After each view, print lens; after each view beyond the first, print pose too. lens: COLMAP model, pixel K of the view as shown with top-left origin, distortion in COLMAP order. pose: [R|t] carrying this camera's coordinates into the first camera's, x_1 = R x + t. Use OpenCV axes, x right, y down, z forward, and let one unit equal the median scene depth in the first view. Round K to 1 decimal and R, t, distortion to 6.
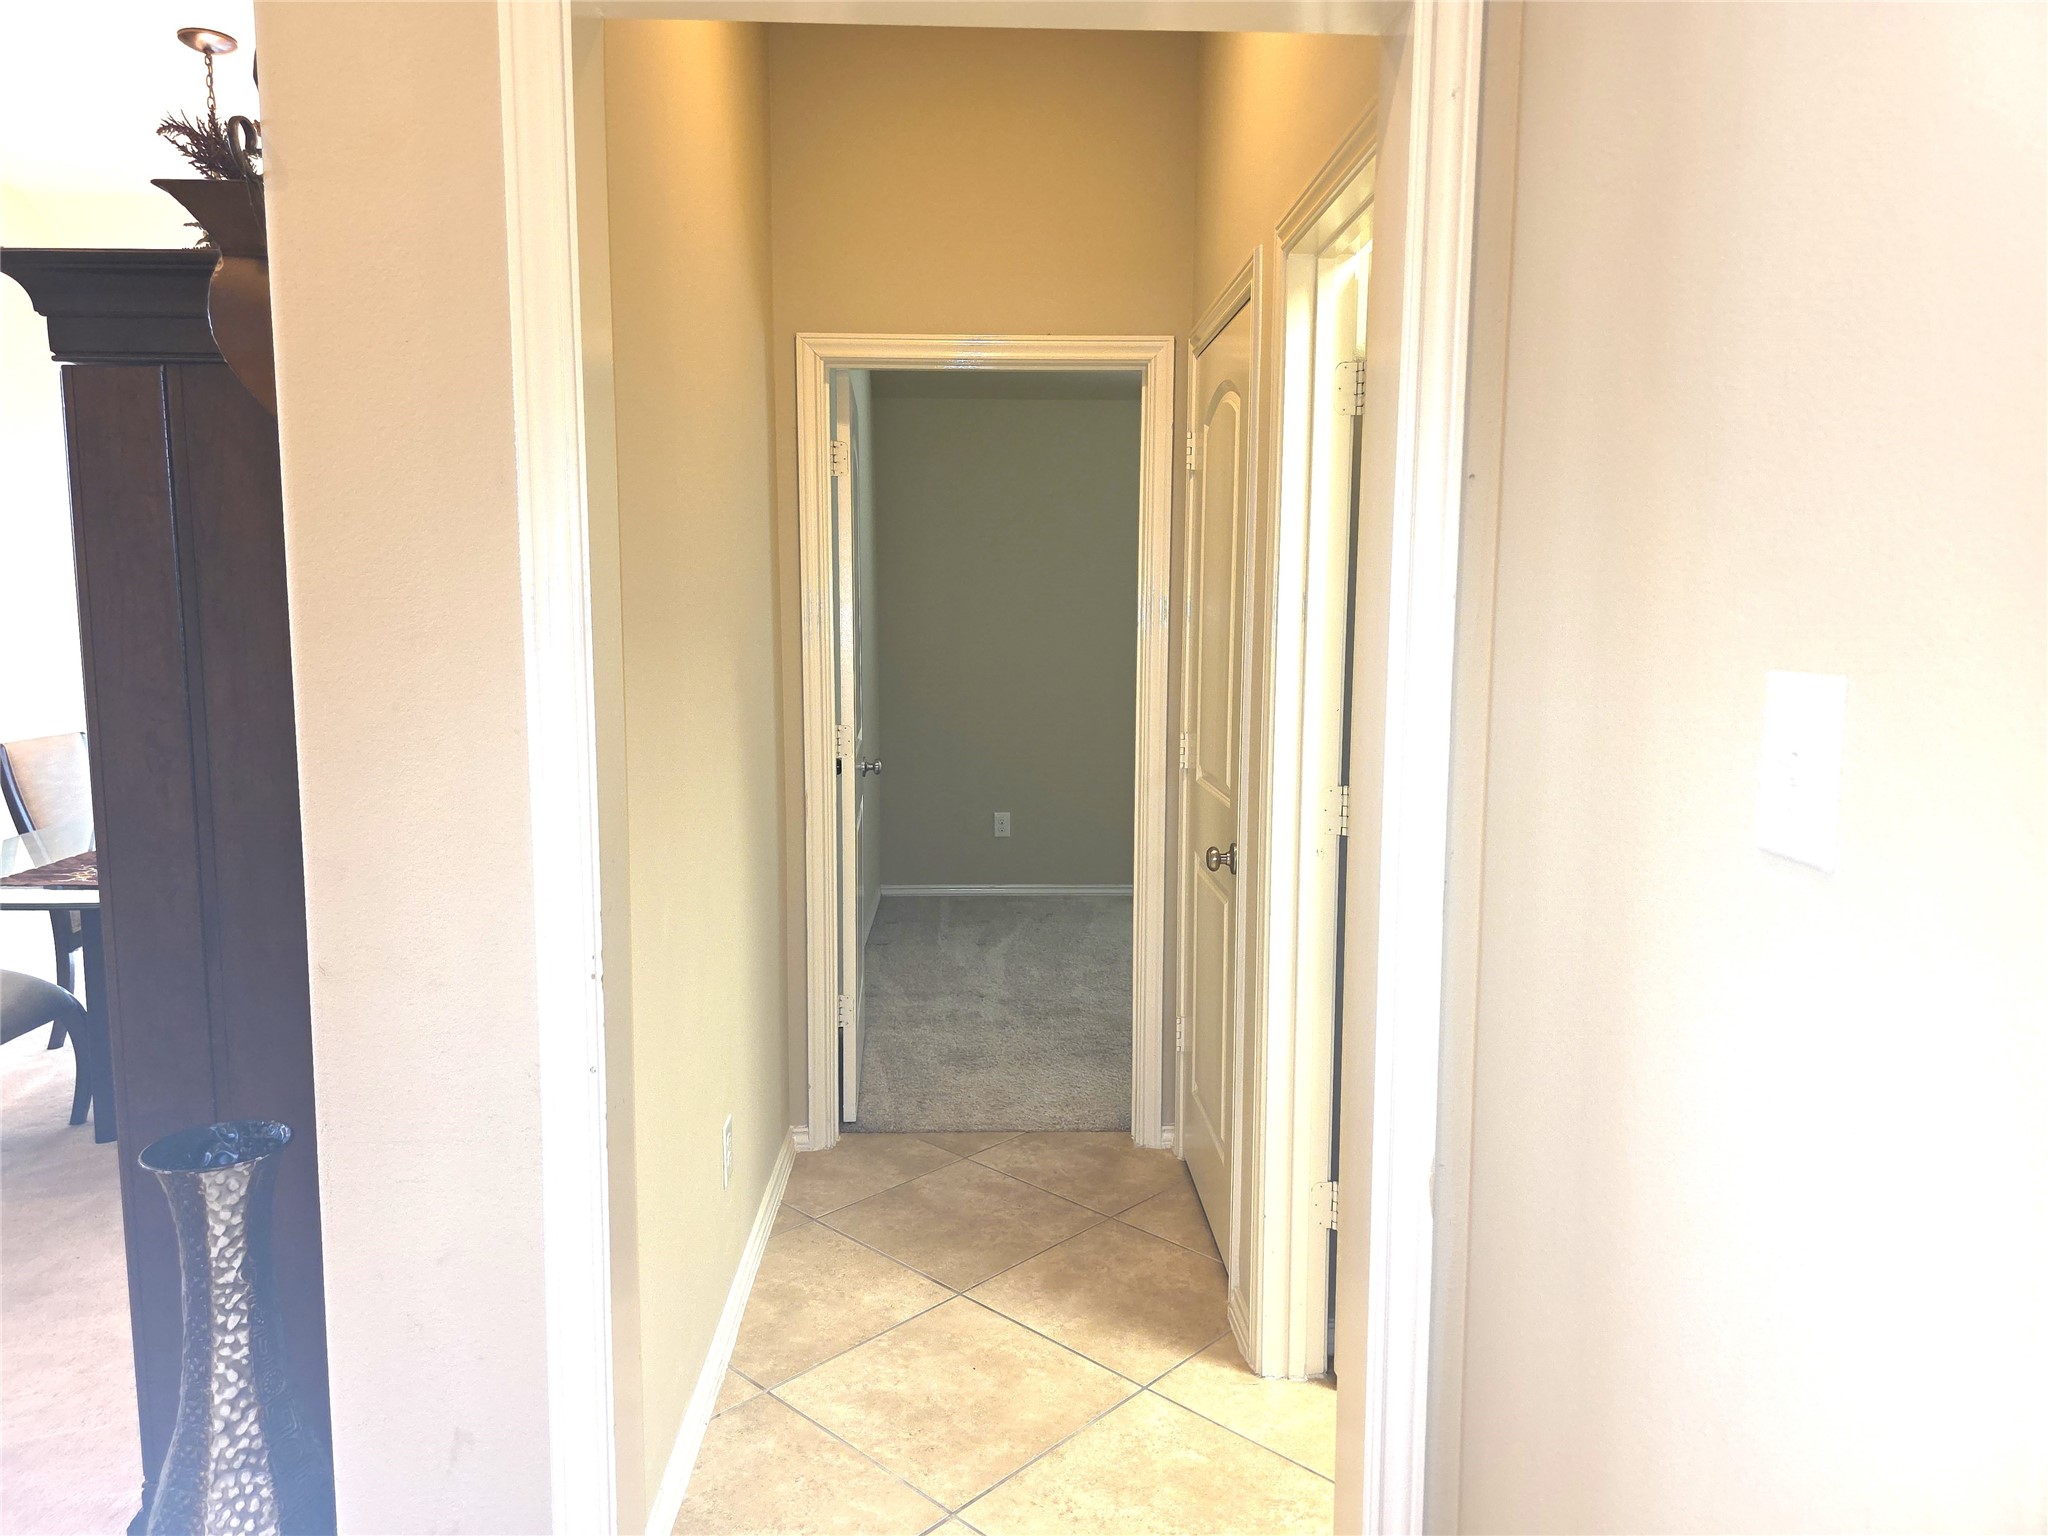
lens RADIAL K [[1378.4, 0, 1025.4], [0, 1378.4, 765.1], [0, 0, 1]] dist [0.024381, -0.001810]
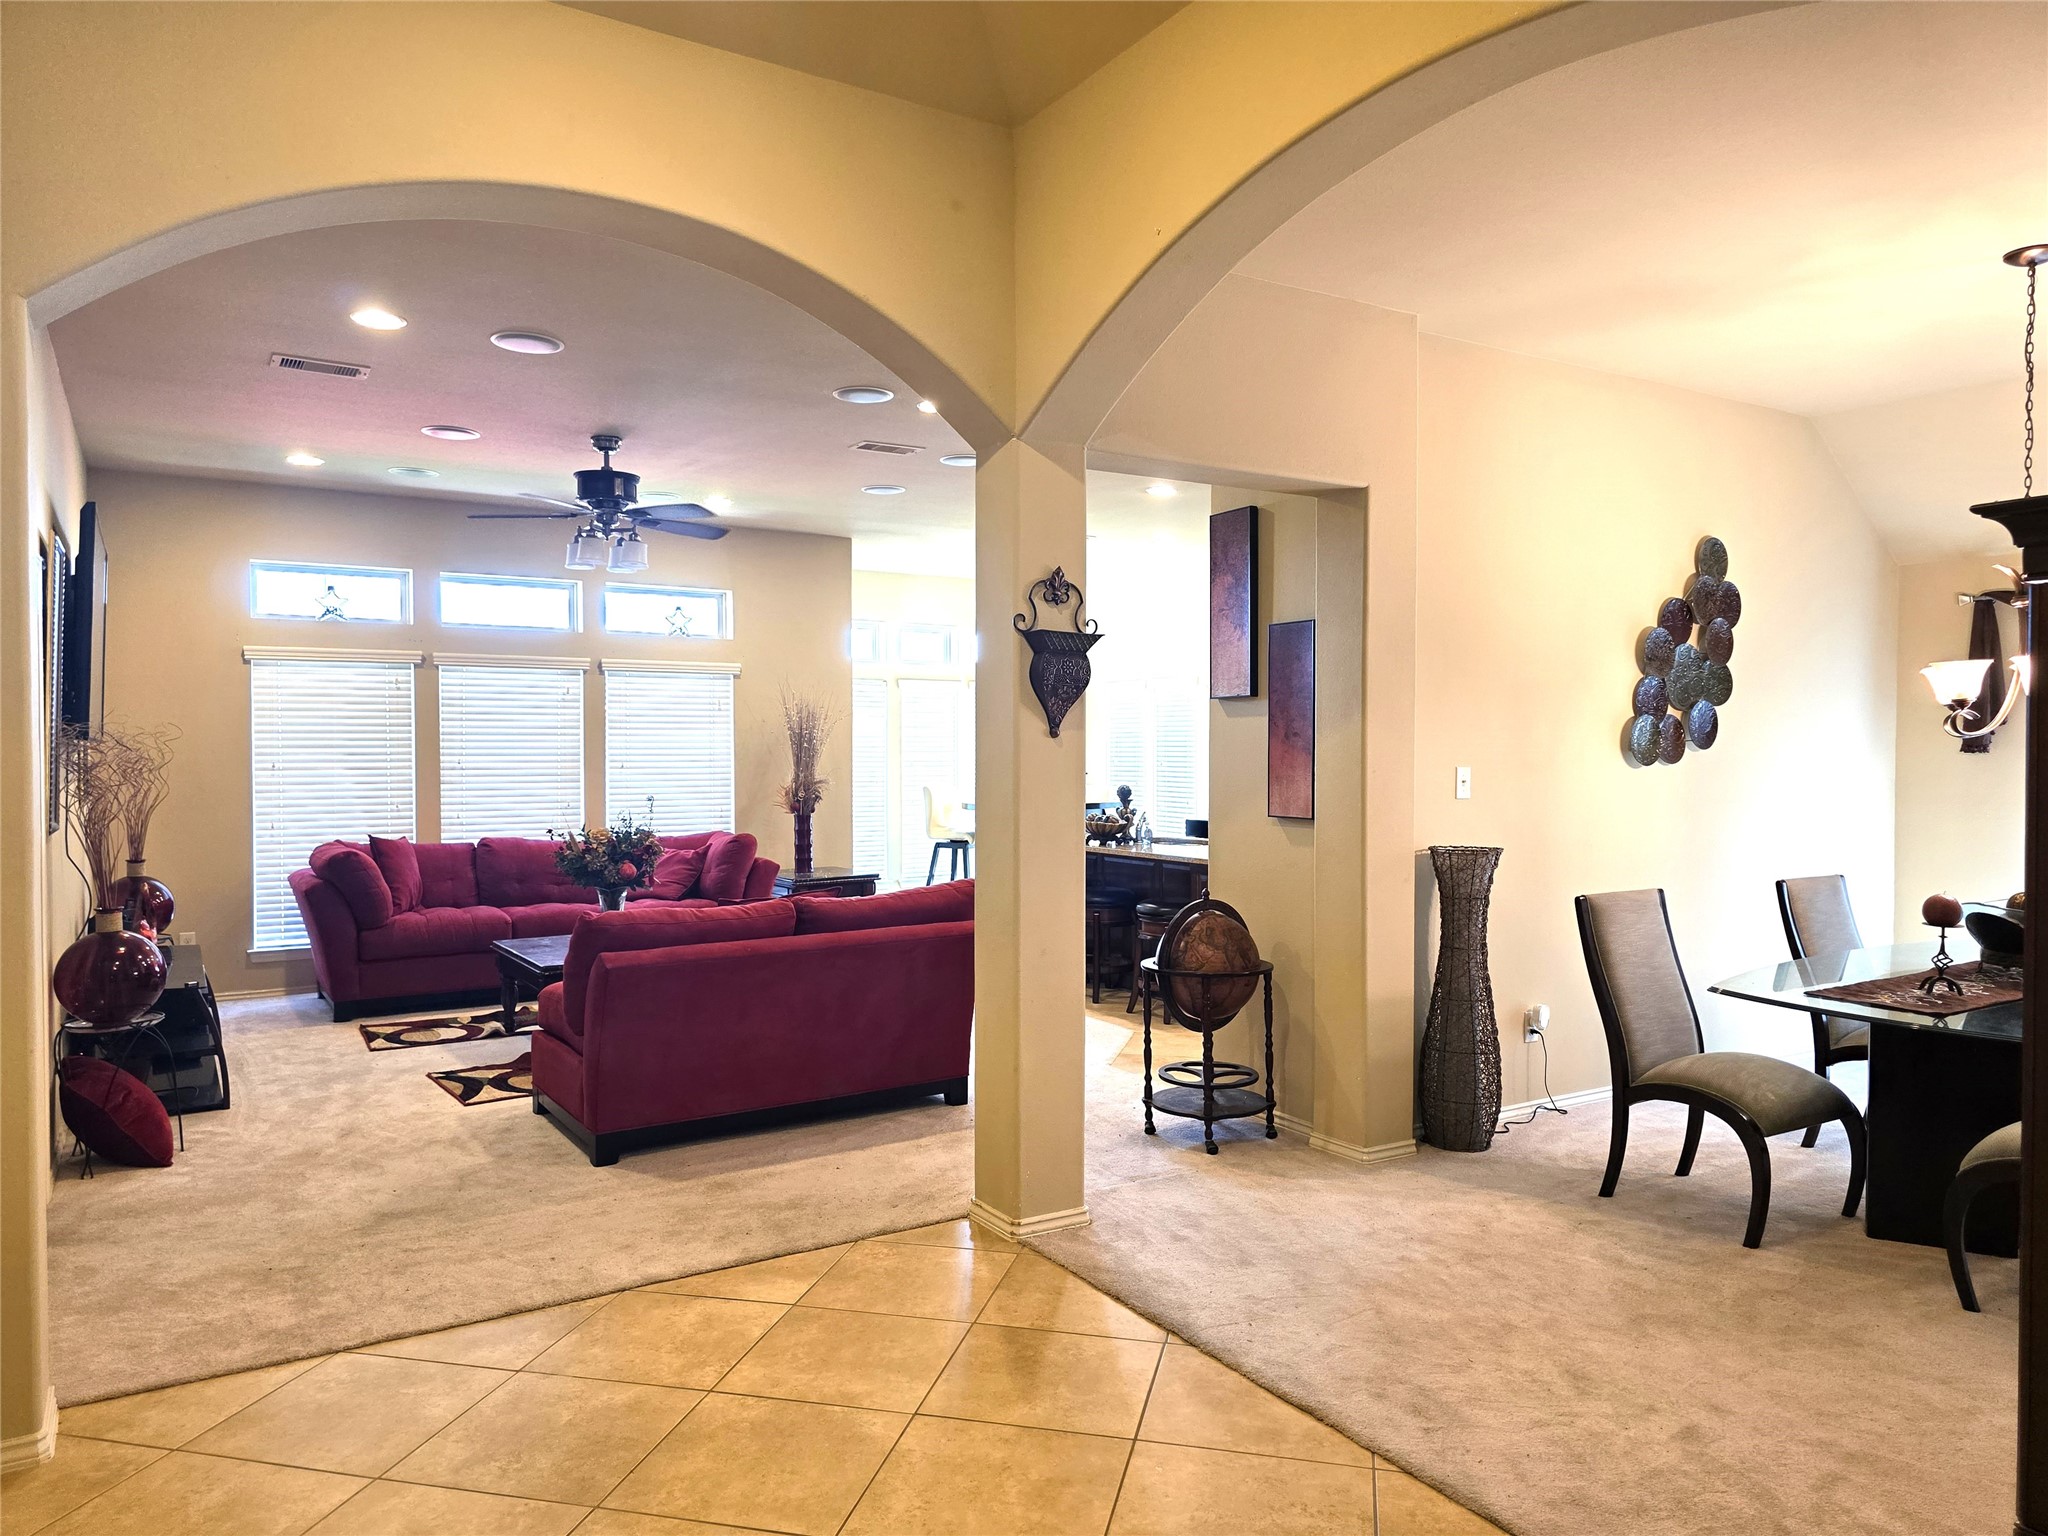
lens RADIAL K [[1378.4, 0, 1022.9], [0, 1378.4, 779.7], [0, 0, 1]] dist [0.024381, -0.001810]
pose [[0.494778, 0.013080, -0.868921, -0.020030], [-0.101417, 0.993923, -0.042787, 0.016072], [0.863081, 0.109294, 0.493098, -0.174856]]
